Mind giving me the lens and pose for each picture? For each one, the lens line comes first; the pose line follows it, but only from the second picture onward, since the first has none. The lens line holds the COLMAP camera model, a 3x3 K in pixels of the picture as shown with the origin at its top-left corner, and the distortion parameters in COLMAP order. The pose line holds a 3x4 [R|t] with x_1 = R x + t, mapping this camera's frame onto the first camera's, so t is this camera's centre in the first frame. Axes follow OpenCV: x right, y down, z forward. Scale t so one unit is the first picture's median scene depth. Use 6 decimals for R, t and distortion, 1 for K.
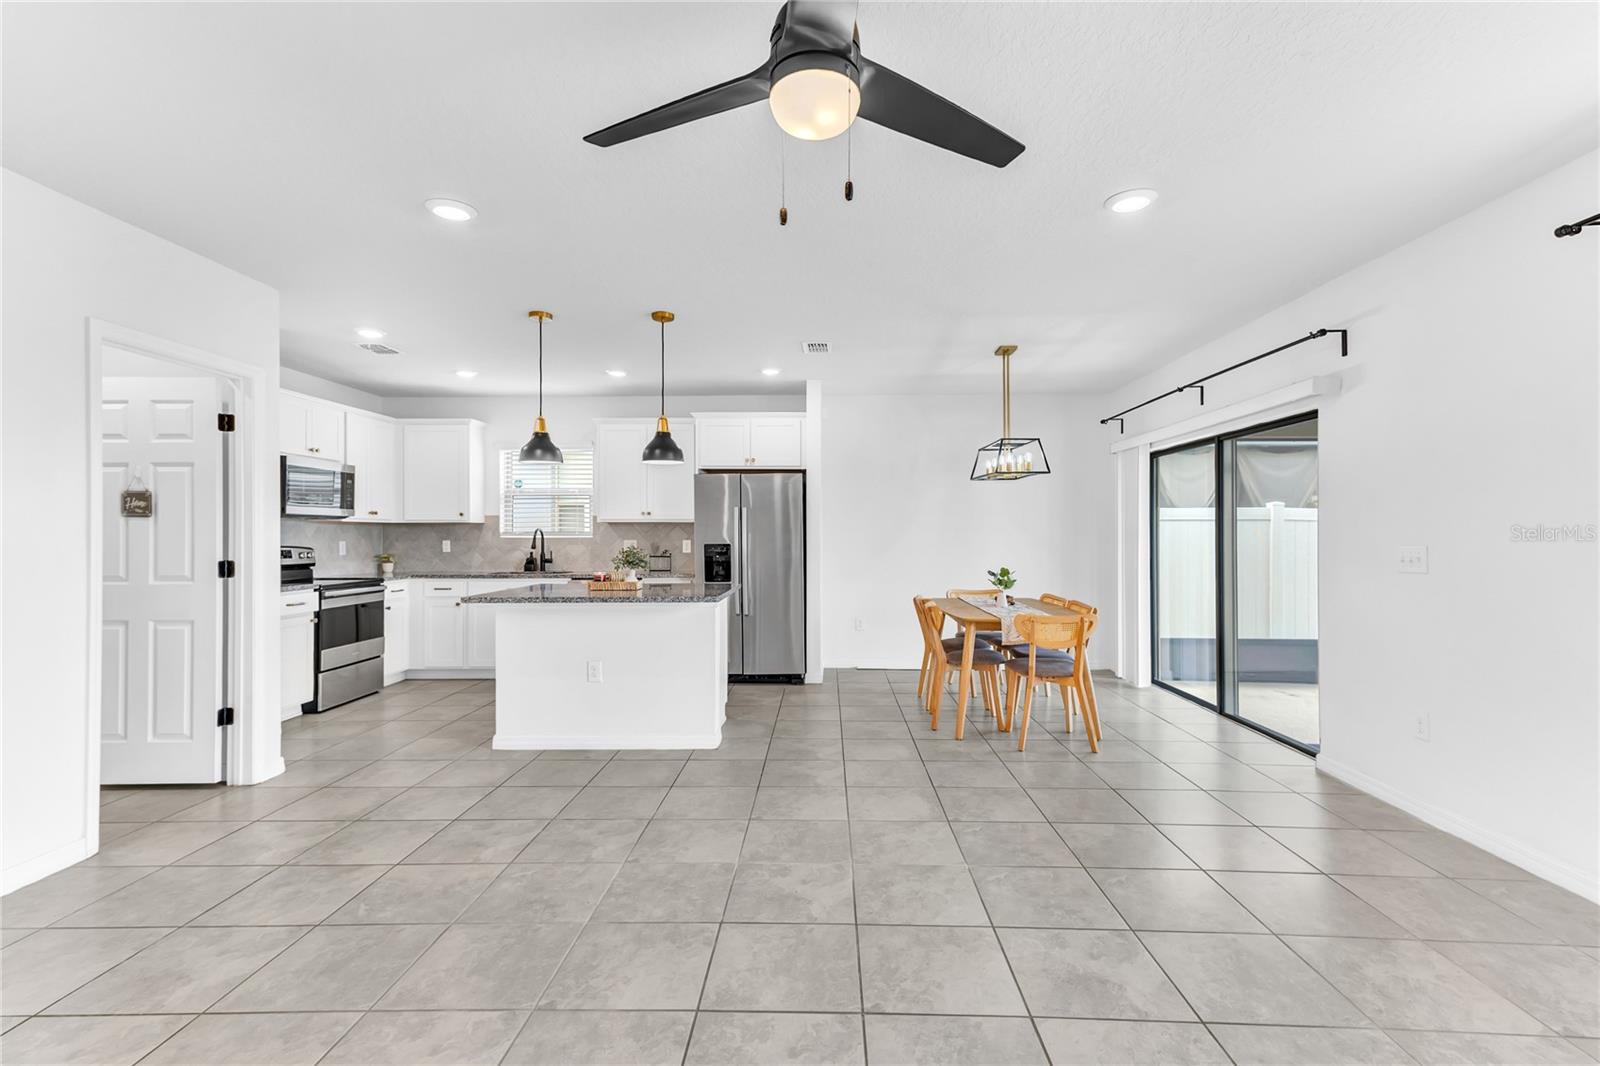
lens RADIAL K [[744.6, 0, 806.8], [0, 744.6, 530.9], [0, 0, 1]] dist [0.032308, -0.000159]
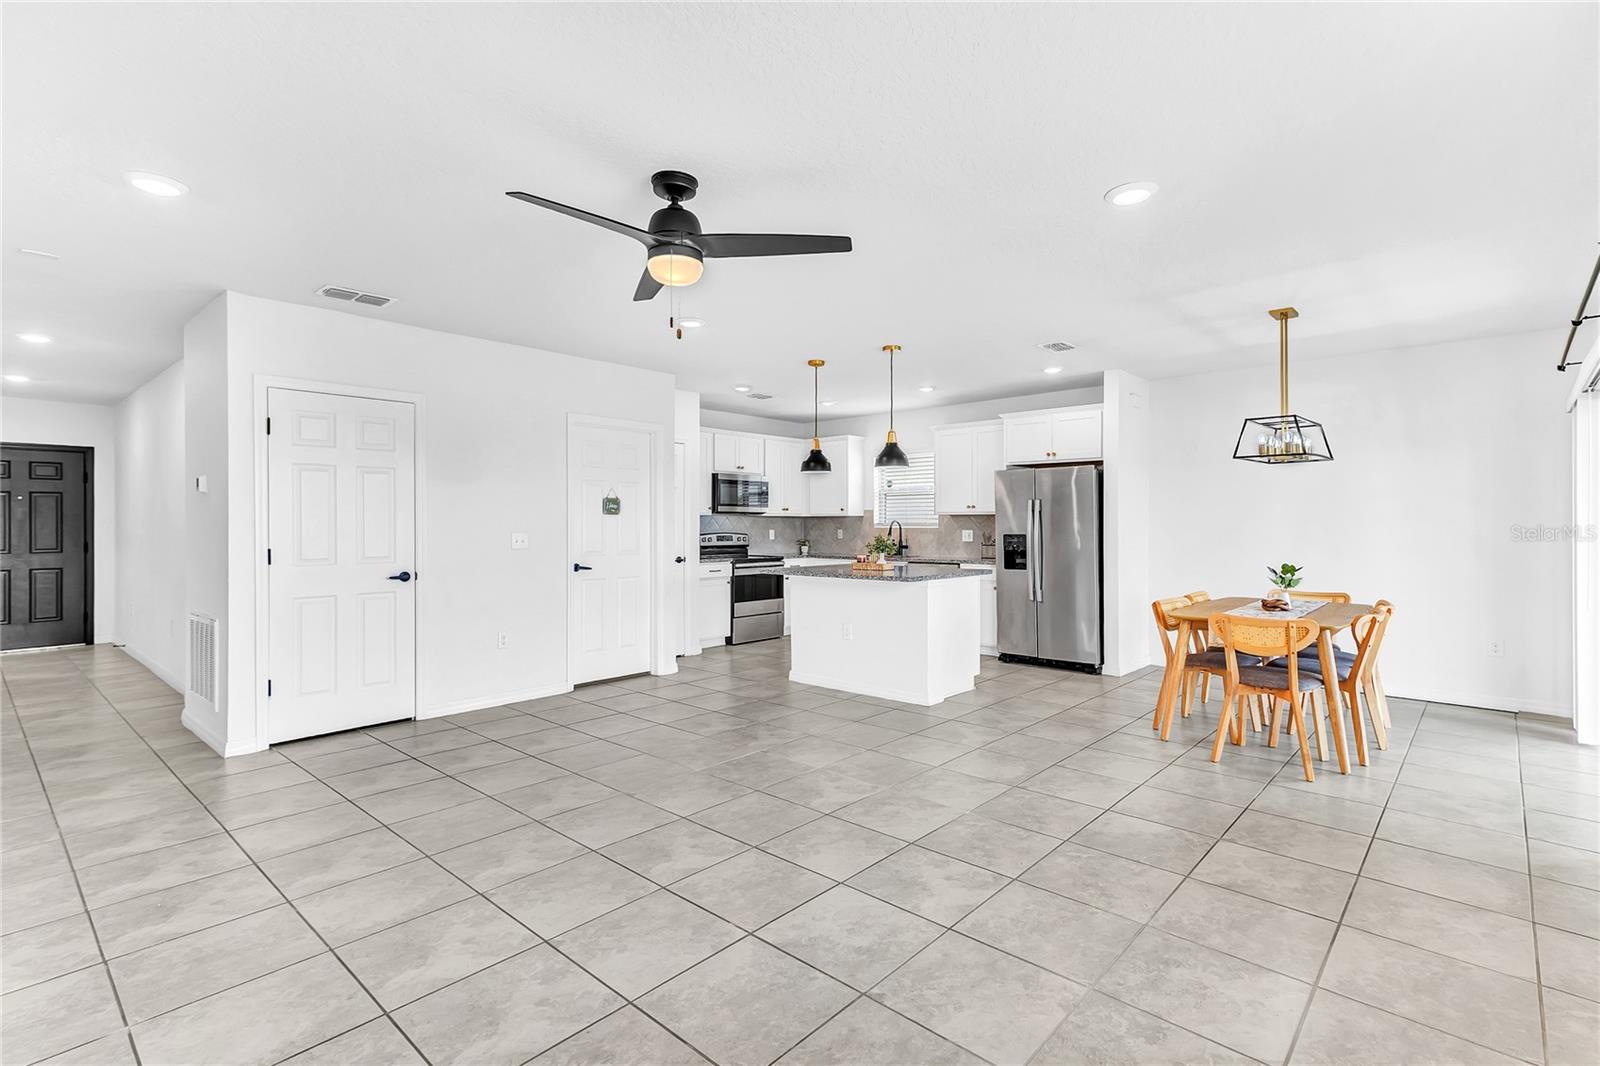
lens RADIAL K [[744.6, 0, 802.3], [0, 744.6, 521.2], [0, 0, 1]] dist [0.032308, -0.000159]
pose [[0.759302, -0.002349, -0.650734, 0.371347], [0.002090, 0.999997, -0.001171, -0.000222], [0.650735, -0.000471, 0.759305, -0.019893]]
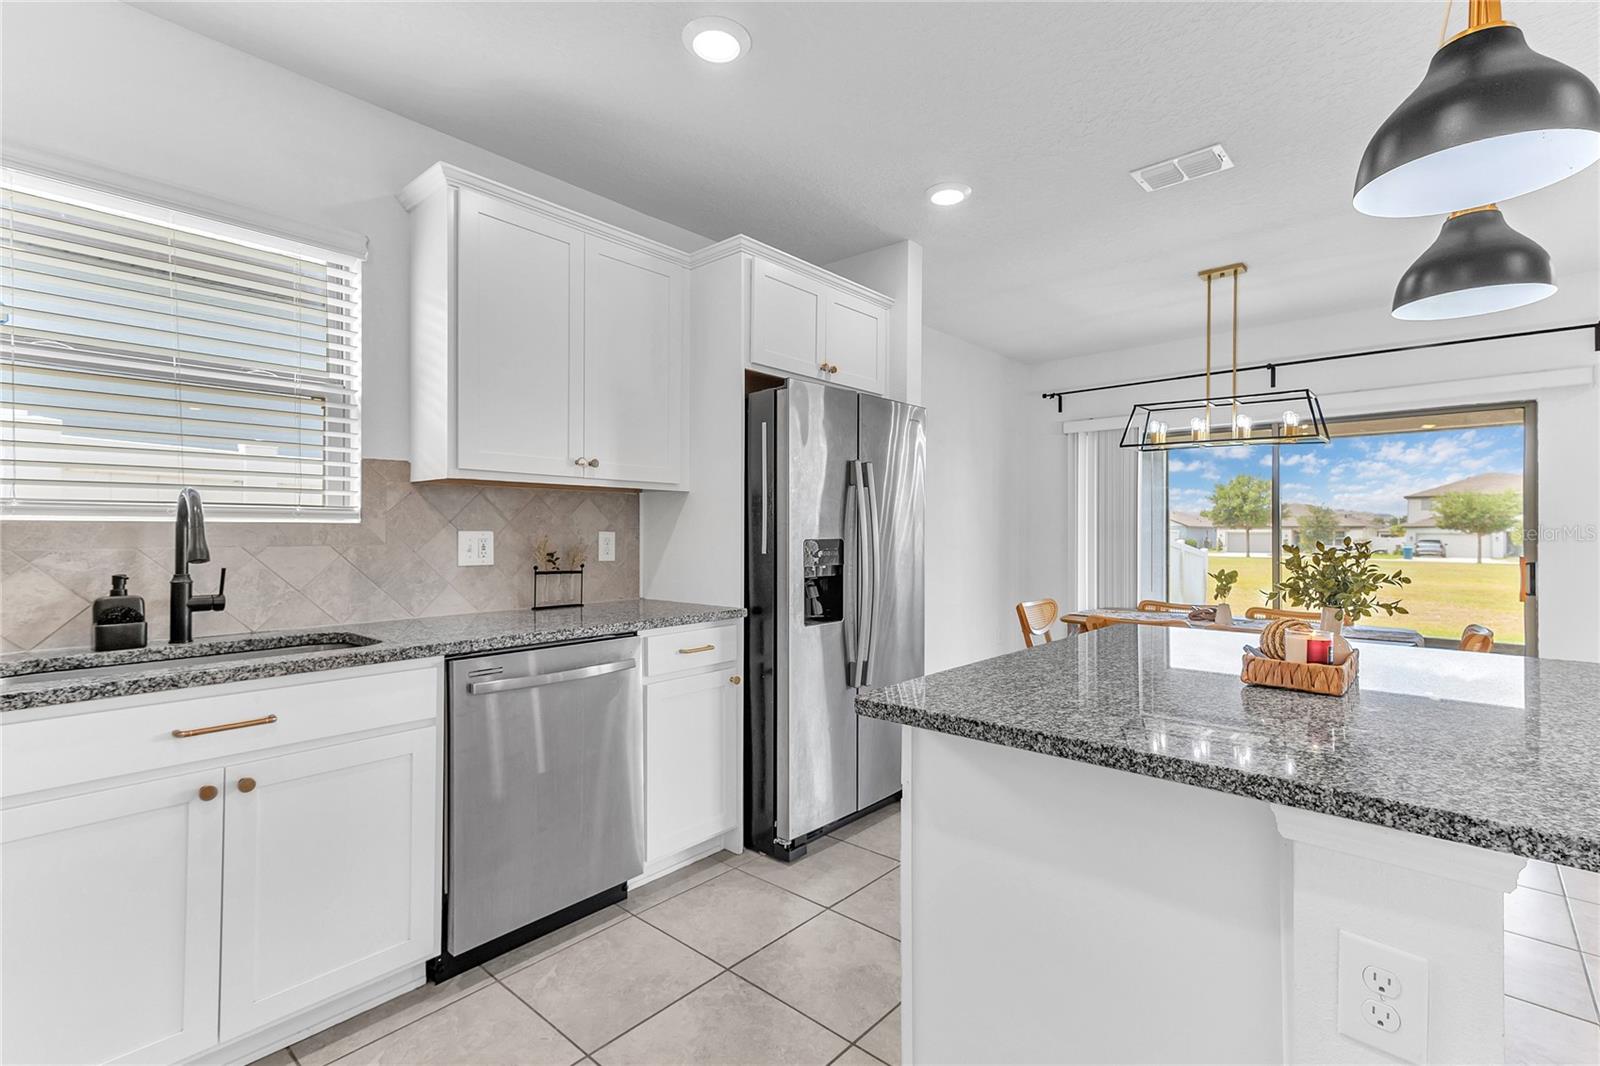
lens RADIAL K [[744.6, 0, 805.1], [0, 744.6, 527.3], [0, 0, 1]] dist [0.032308, -0.000159]
pose [[0.639905, 0.007204, 0.768420, -0.507499], [-0.005406, 0.999974, -0.004873, 0.013356], [-0.768435, -0.001035, 0.639927, 0.766001]]
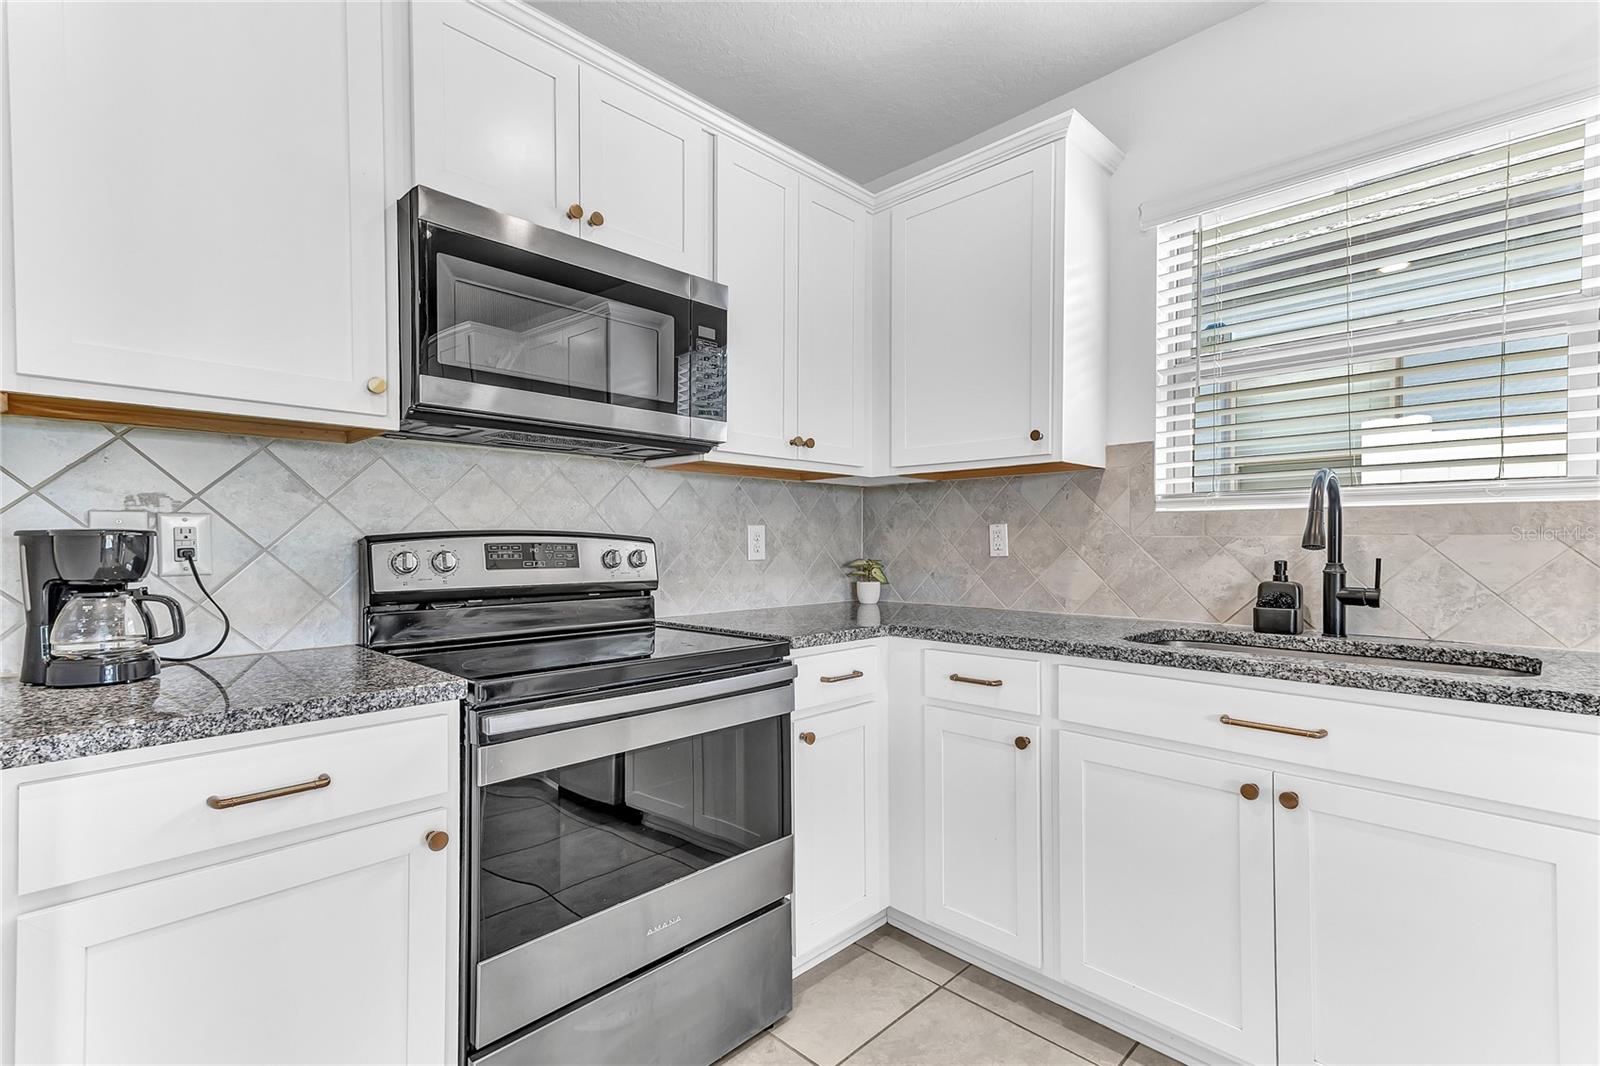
lens RADIAL K [[744.6, 0, 803.8], [0, 744.6, 547.1], [0, 0, 1]] dist [0.032308, -0.000159]
pose [[0.734295, 0.006986, -0.678795, -0.372293], [0.002192, 0.999917, 0.012662, 0.023176], [0.678827, -0.010786, 0.734219, 0.819223]]
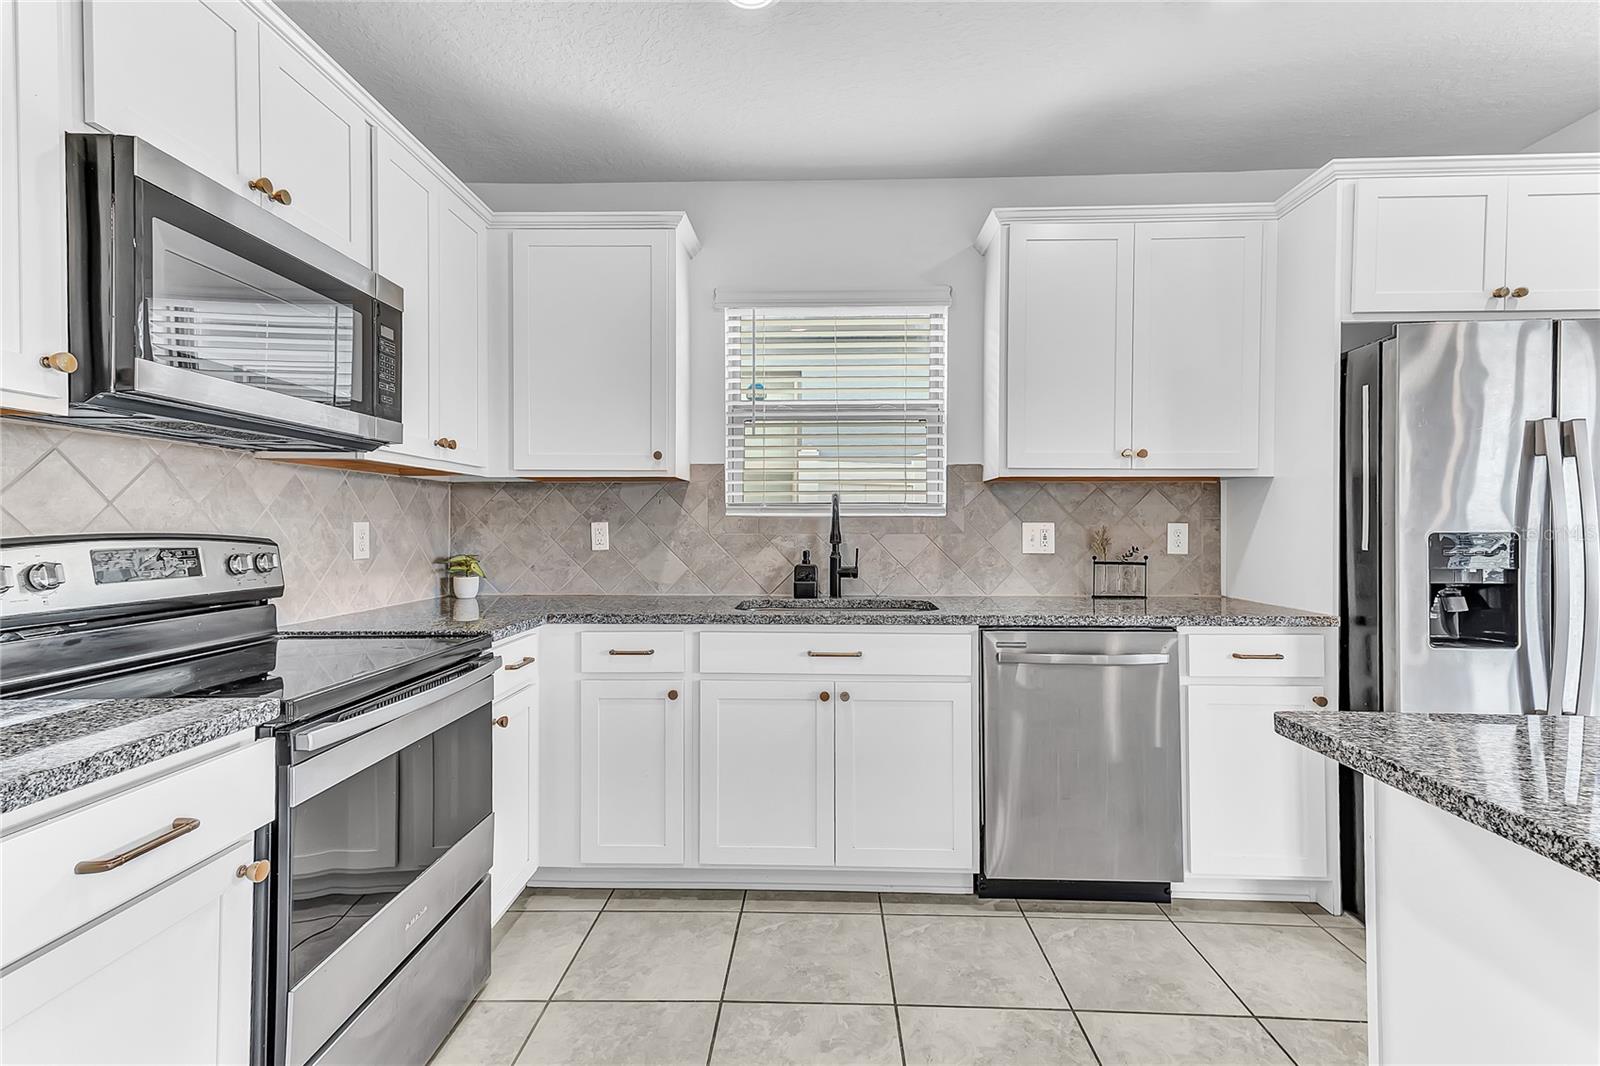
lens RADIAL K [[744.6, 0, 801.4], [0, 744.6, 525.5], [0, 0, 1]] dist [0.032308, -0.000159]
pose [[0.999993, 0.003546, -0.001384, -0.445948], [-0.003541, 0.999987, 0.003617, 0.015207], [0.001397, -0.003612, 0.999993, 0.704002]]
